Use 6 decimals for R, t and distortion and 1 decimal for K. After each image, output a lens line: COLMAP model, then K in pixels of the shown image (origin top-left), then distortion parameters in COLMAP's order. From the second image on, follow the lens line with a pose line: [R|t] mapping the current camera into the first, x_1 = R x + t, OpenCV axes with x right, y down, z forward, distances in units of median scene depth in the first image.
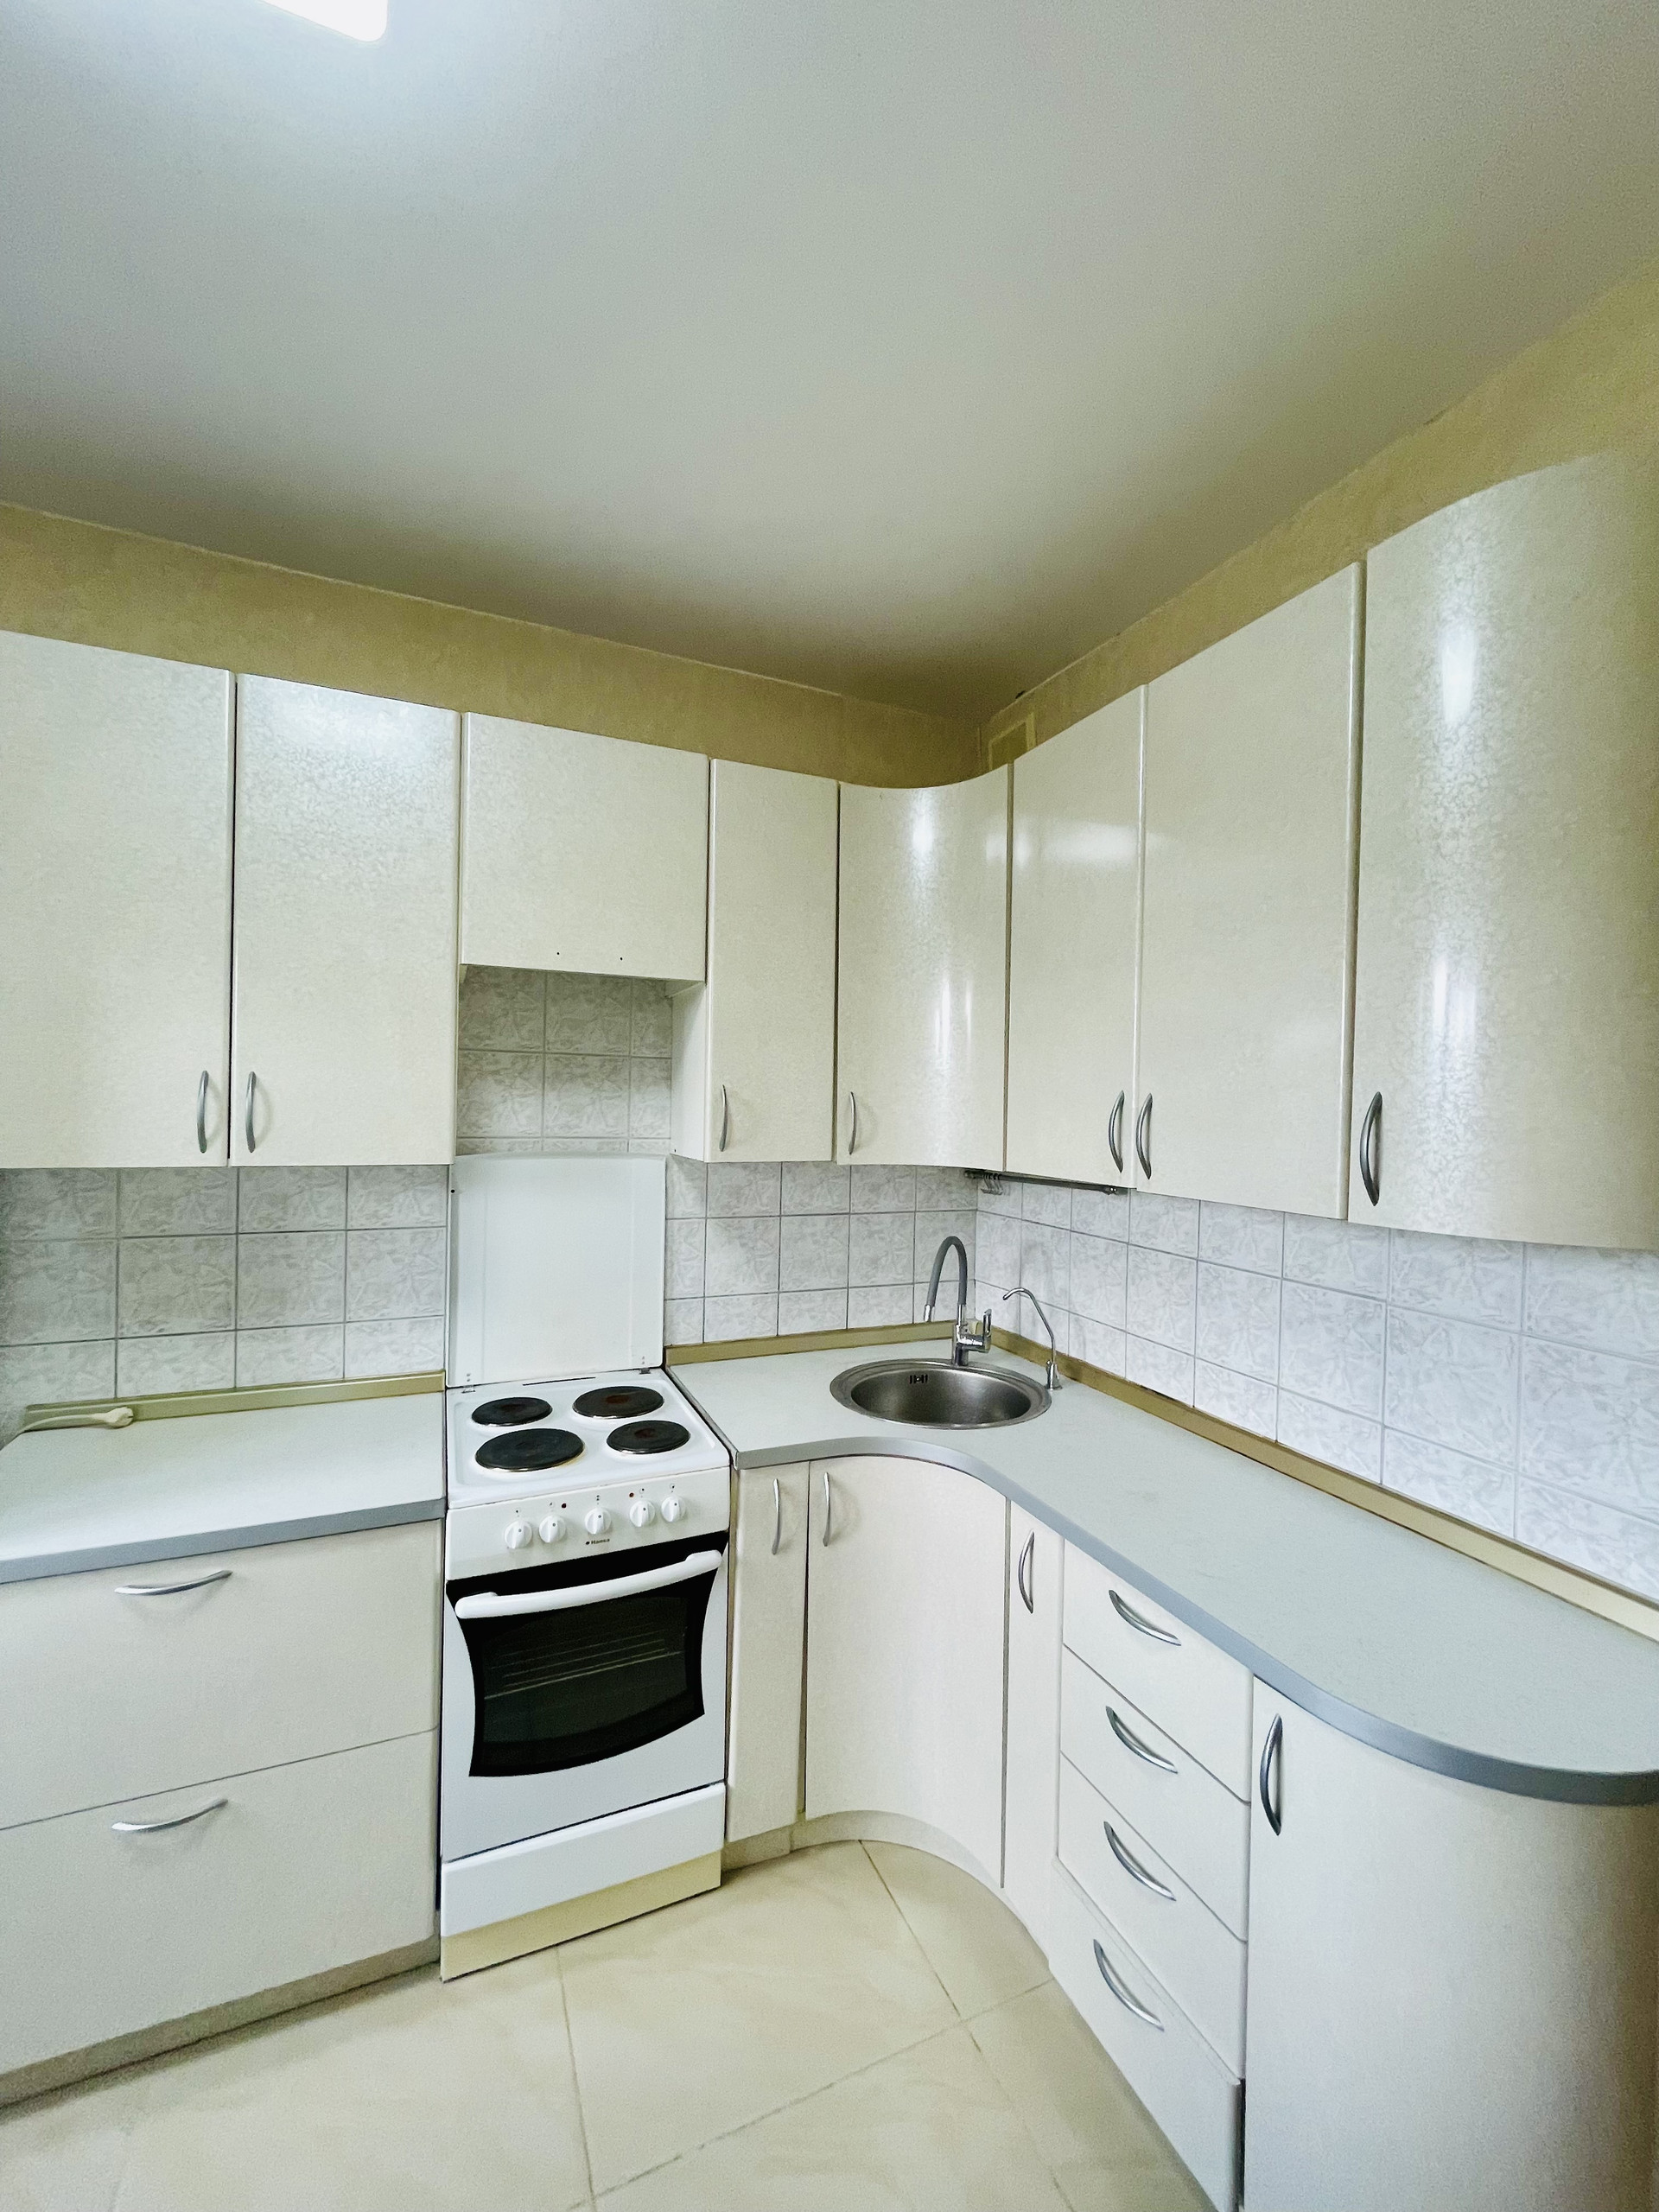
lens RADIAL K [[881.6, 0, 827.4], [0, 881.6, 1114.1], [0, 0, 1]] dist [-0.004638, -0.000464]
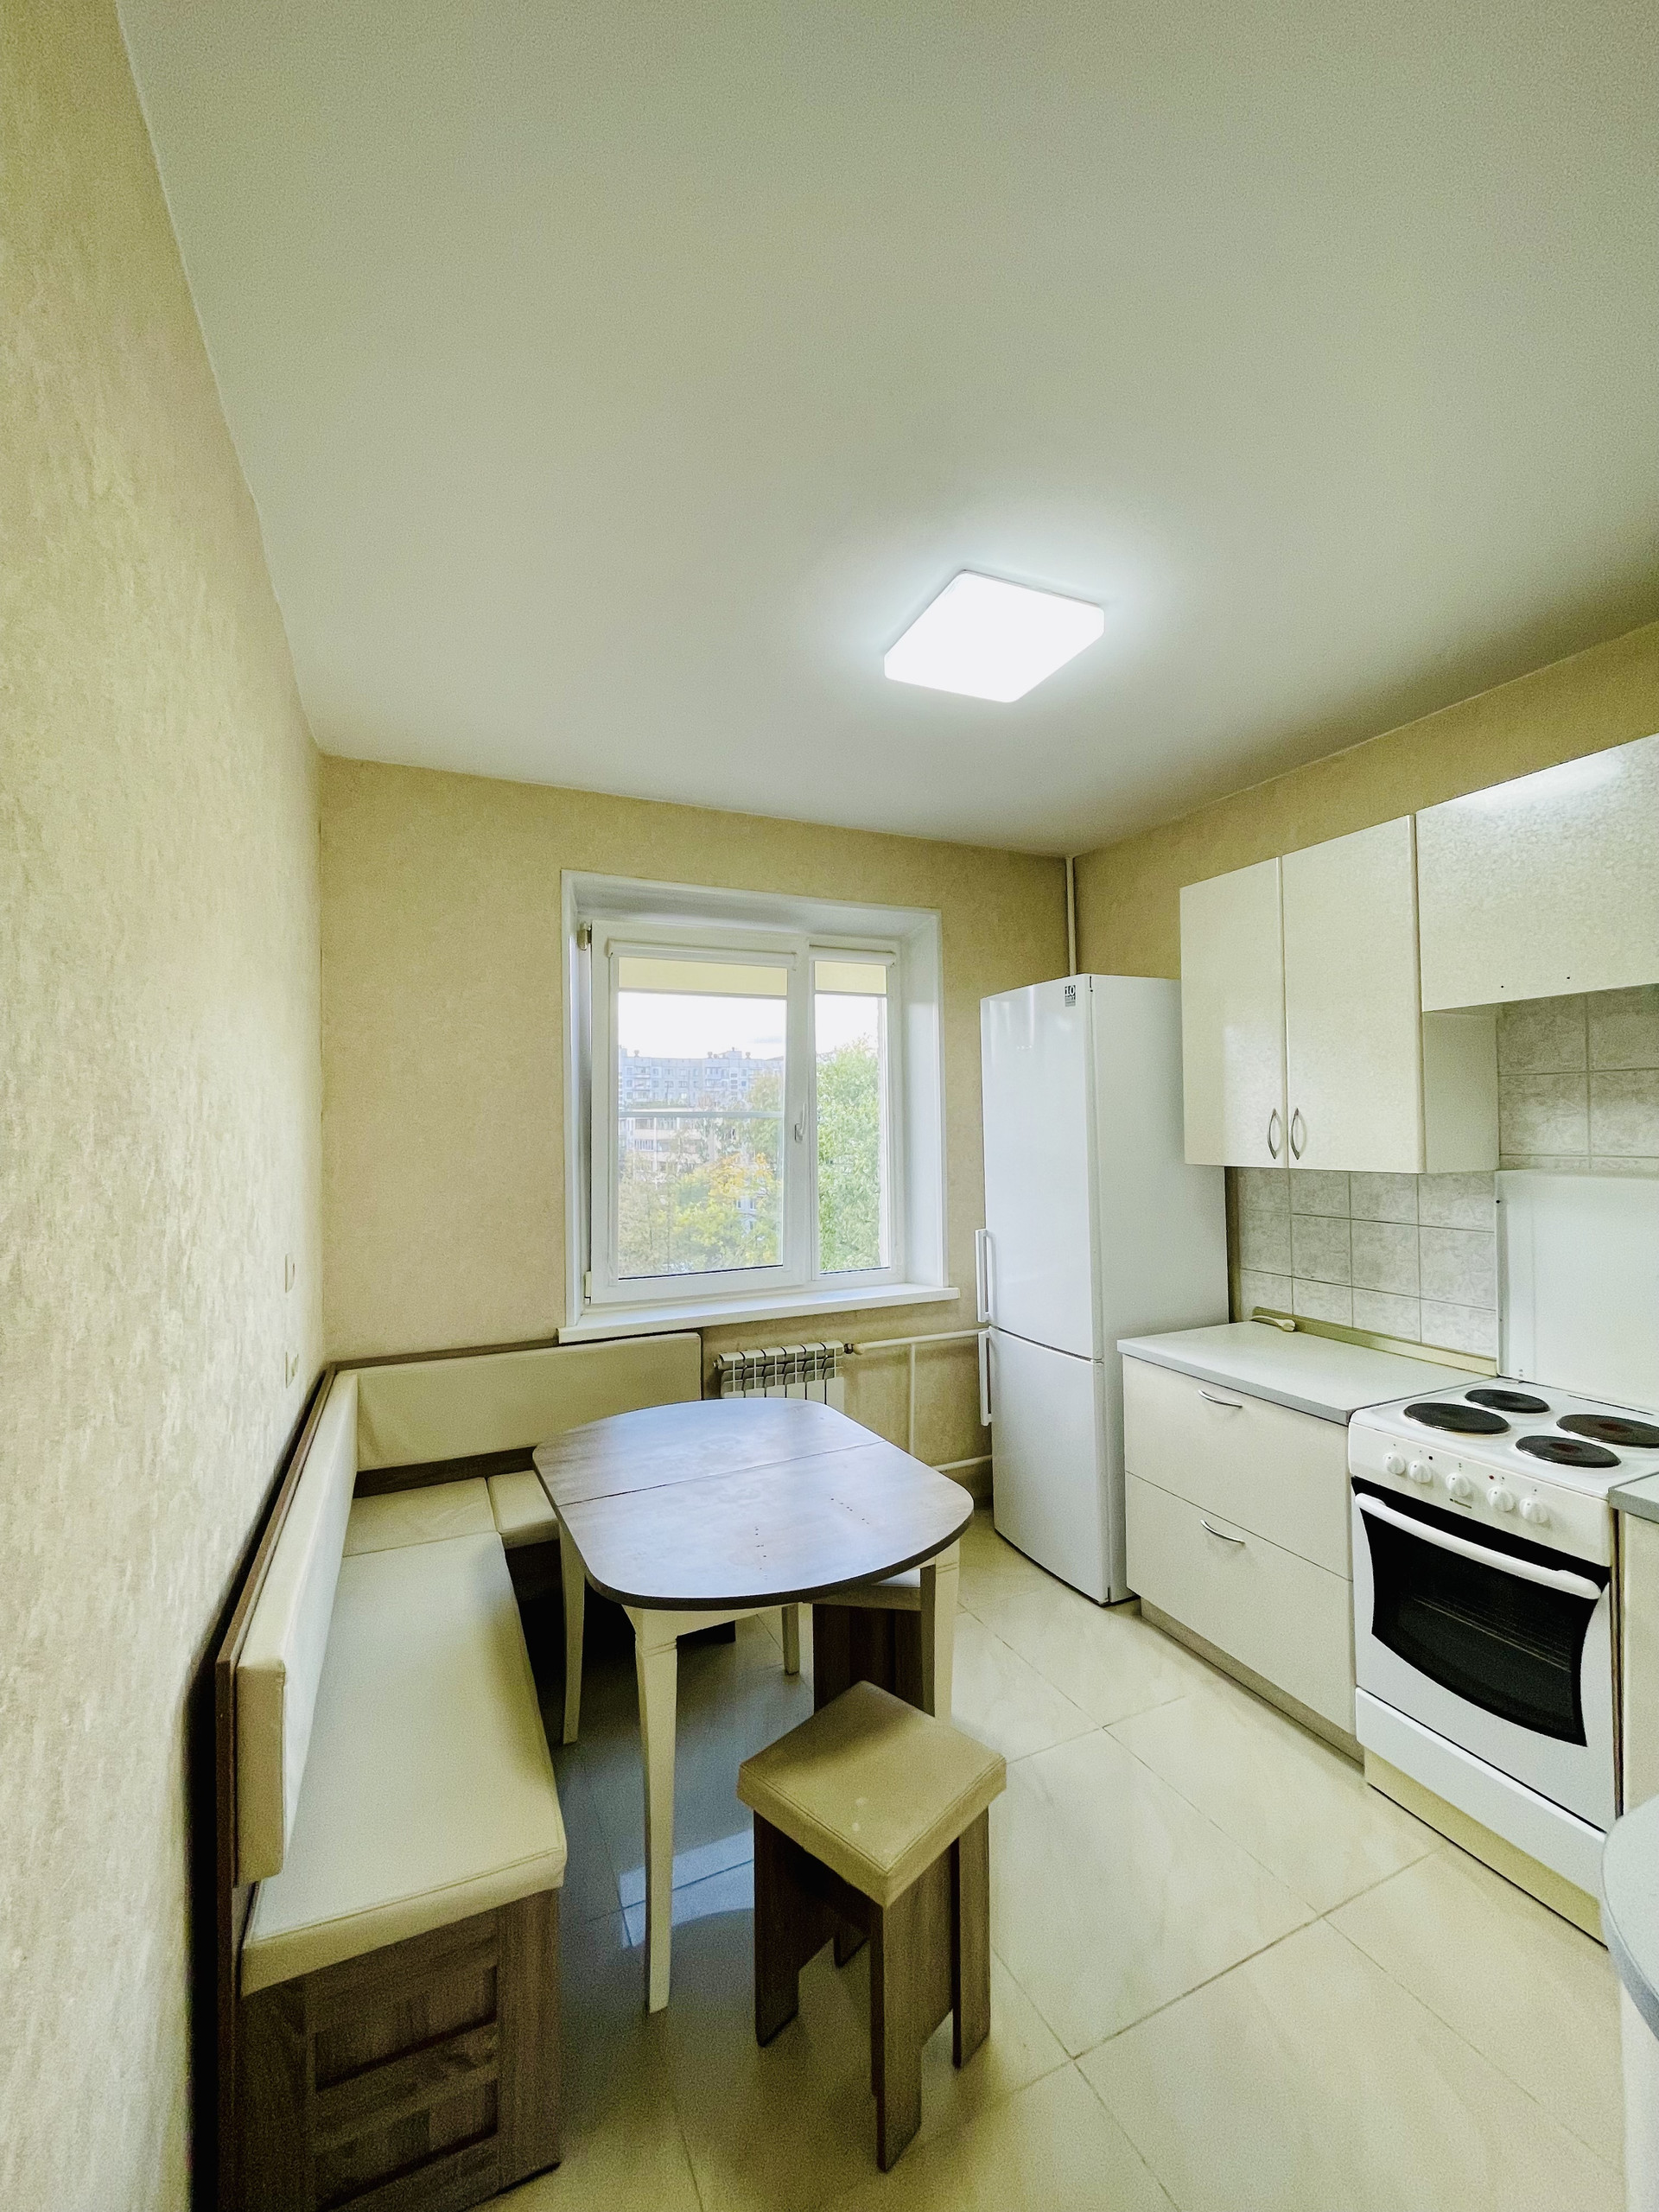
lens RADIAL K [[881.6, 0, 820.8], [0, 881.6, 1099.4], [0, 0, 1]] dist [-0.004638, -0.000464]
pose [[0.014506, -0.047292, -0.998776, 0.790266], [0.005444, 0.998870, -0.047217, 0.005359], [0.999880, -0.004753, 0.014747, 0.126952]]
